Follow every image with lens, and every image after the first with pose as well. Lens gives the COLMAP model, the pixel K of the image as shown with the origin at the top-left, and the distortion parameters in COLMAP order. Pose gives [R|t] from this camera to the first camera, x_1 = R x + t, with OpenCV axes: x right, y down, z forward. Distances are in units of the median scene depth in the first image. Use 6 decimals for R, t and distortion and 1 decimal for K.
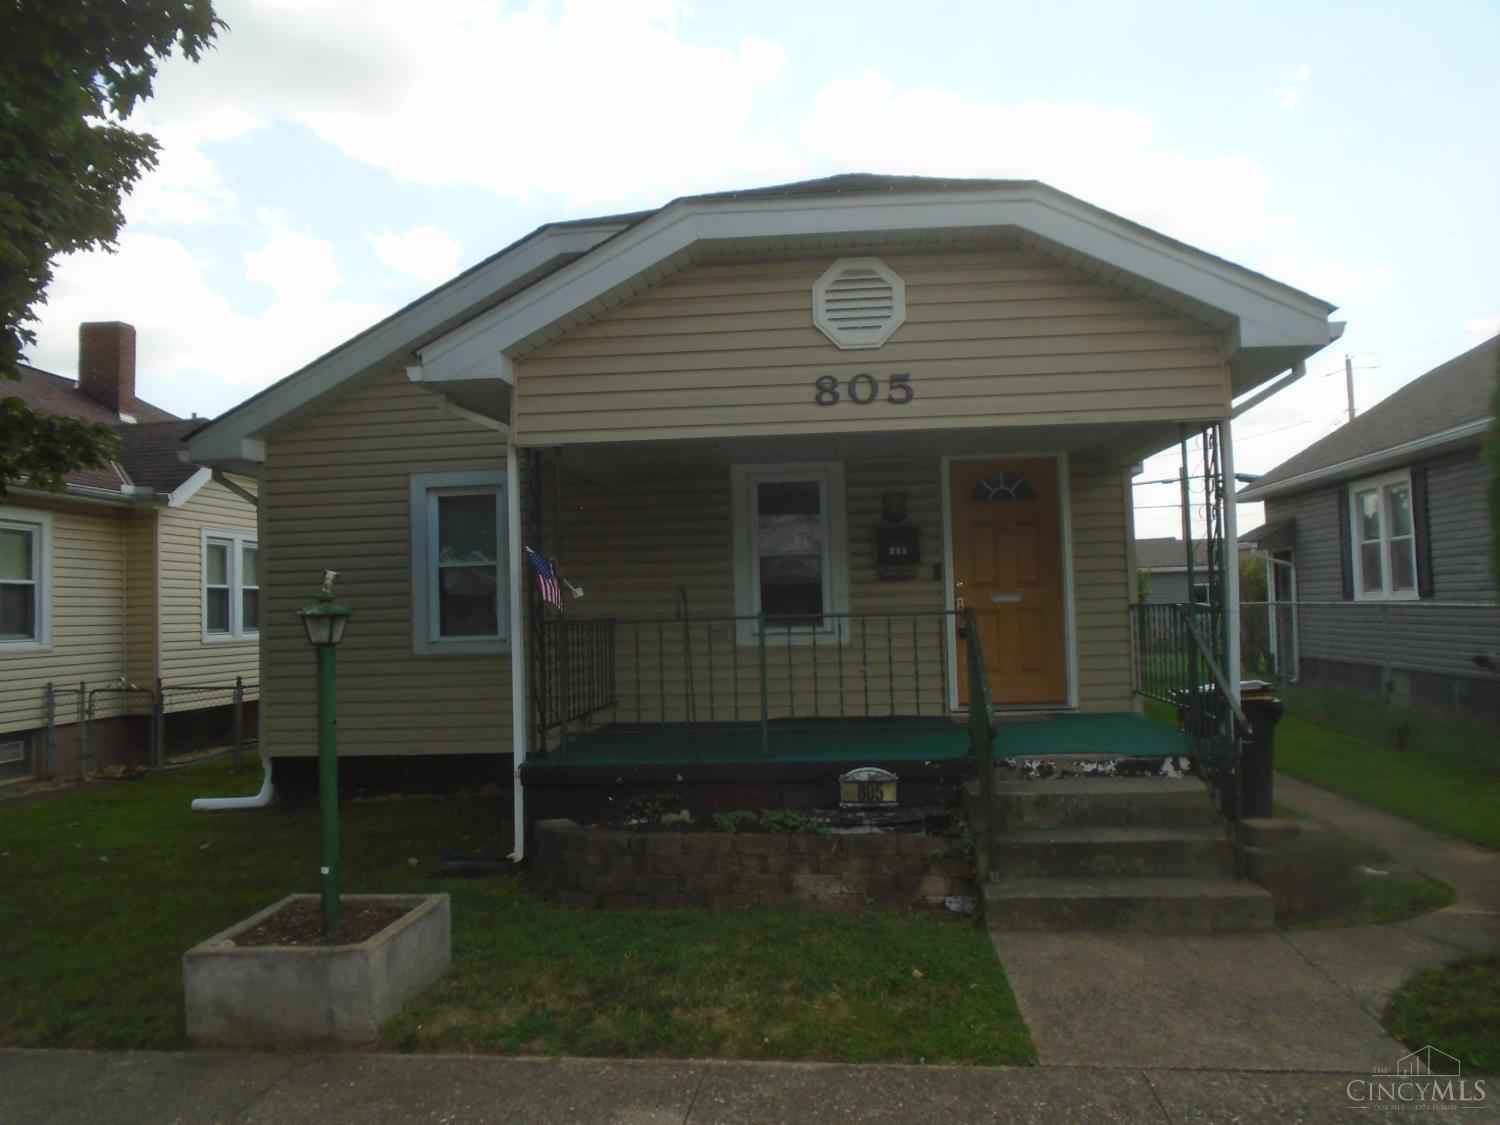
lens RADIAL K [[1149.4, 0, 749.3], [0, 1149.4, 555.7], [0, 0, 1]] dist [-0.027330, 0.018858]
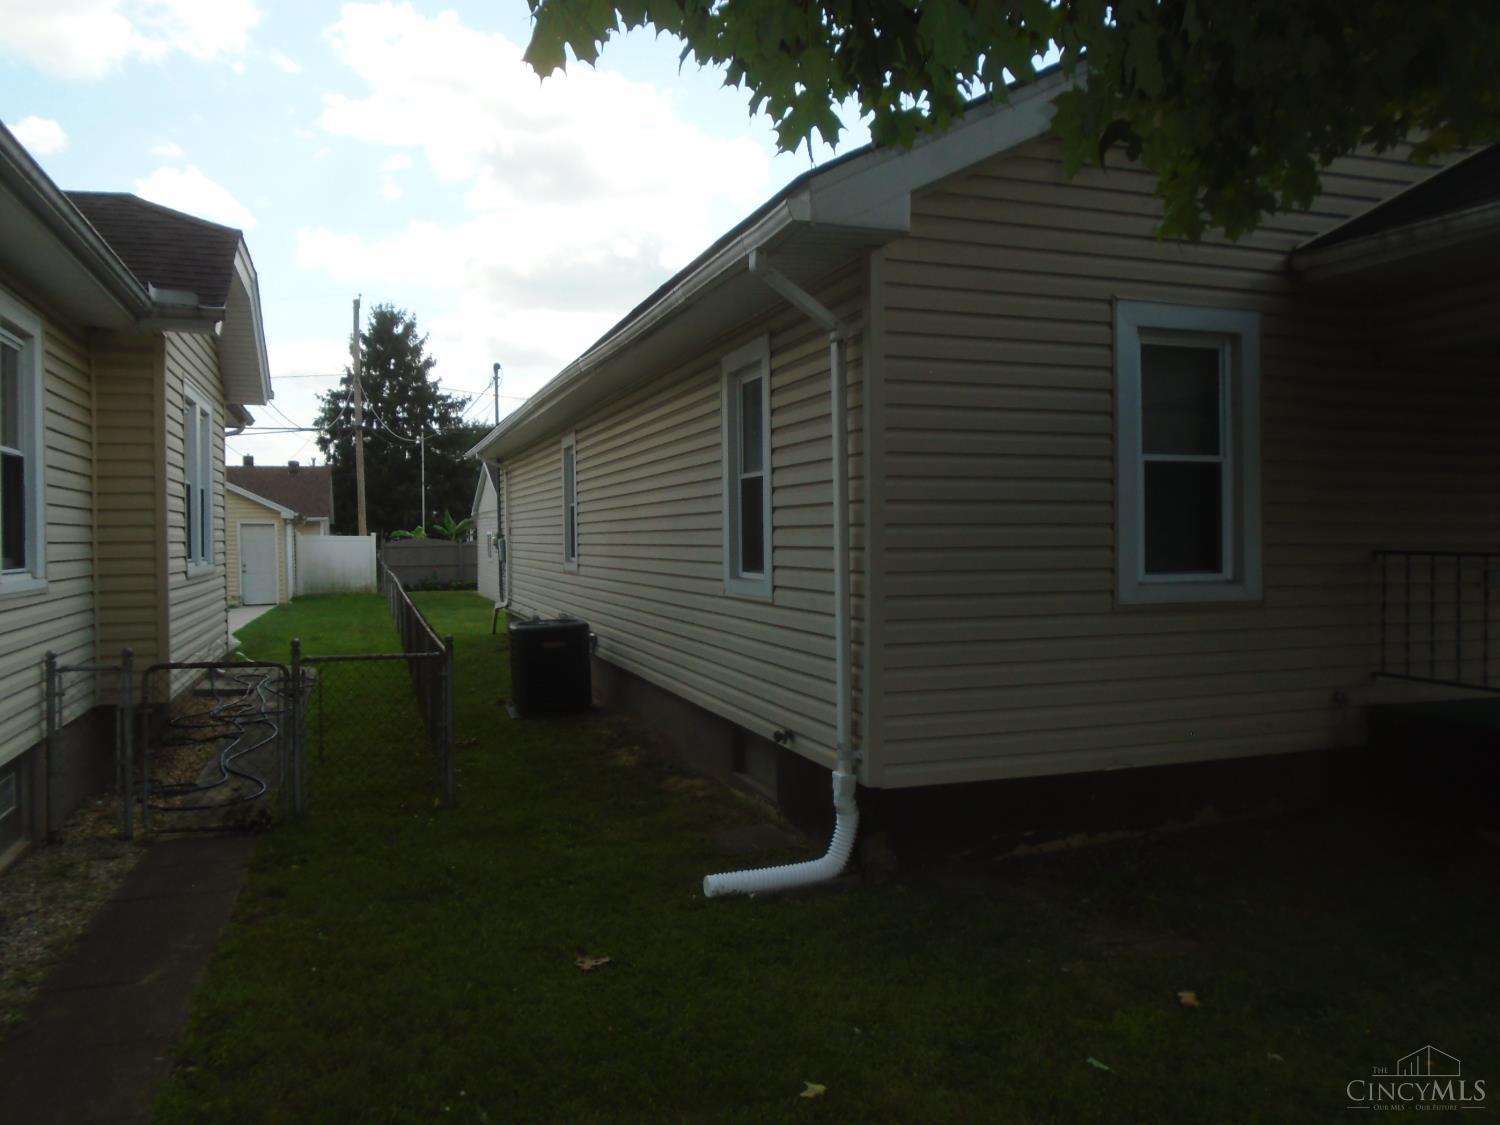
lens RADIAL K [[1149.4, 0, 708.7], [0, 1149.4, 542.9], [0, 0, 1]] dist [-0.027330, 0.018858]
pose [[0.903544, 0.022887, 0.427884, -0.973626], [-0.040848, 0.998625, 0.032843, 0.057152], [-0.426544, -0.047153, 0.903237, 0.719825]]
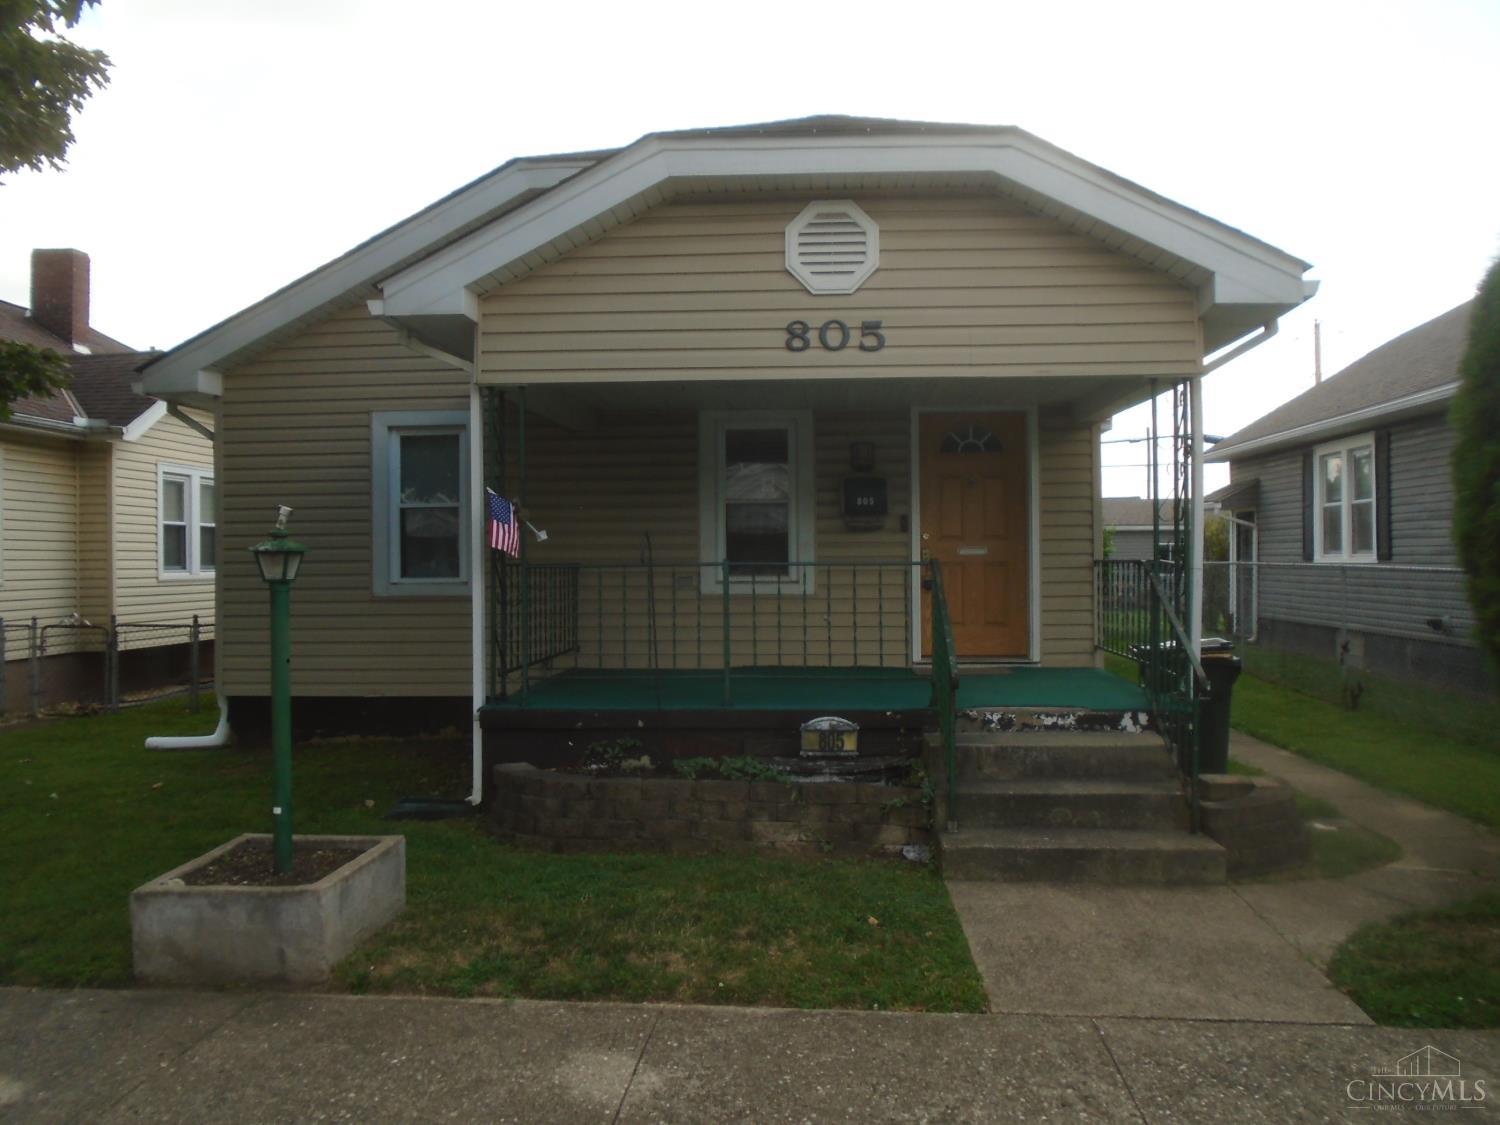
lens RADIAL K [[1149.4, 0, 749.3], [0, 1149.4, 556.2], [0, 0, 1]] dist [-0.027330, 0.018858]
pose [[0.999353, 0.021284, 0.028985, 0.001593], [-0.022533, 0.998801, 0.043468, 0.002857], [-0.028025, -0.044093, 0.998634, 0.009339]]
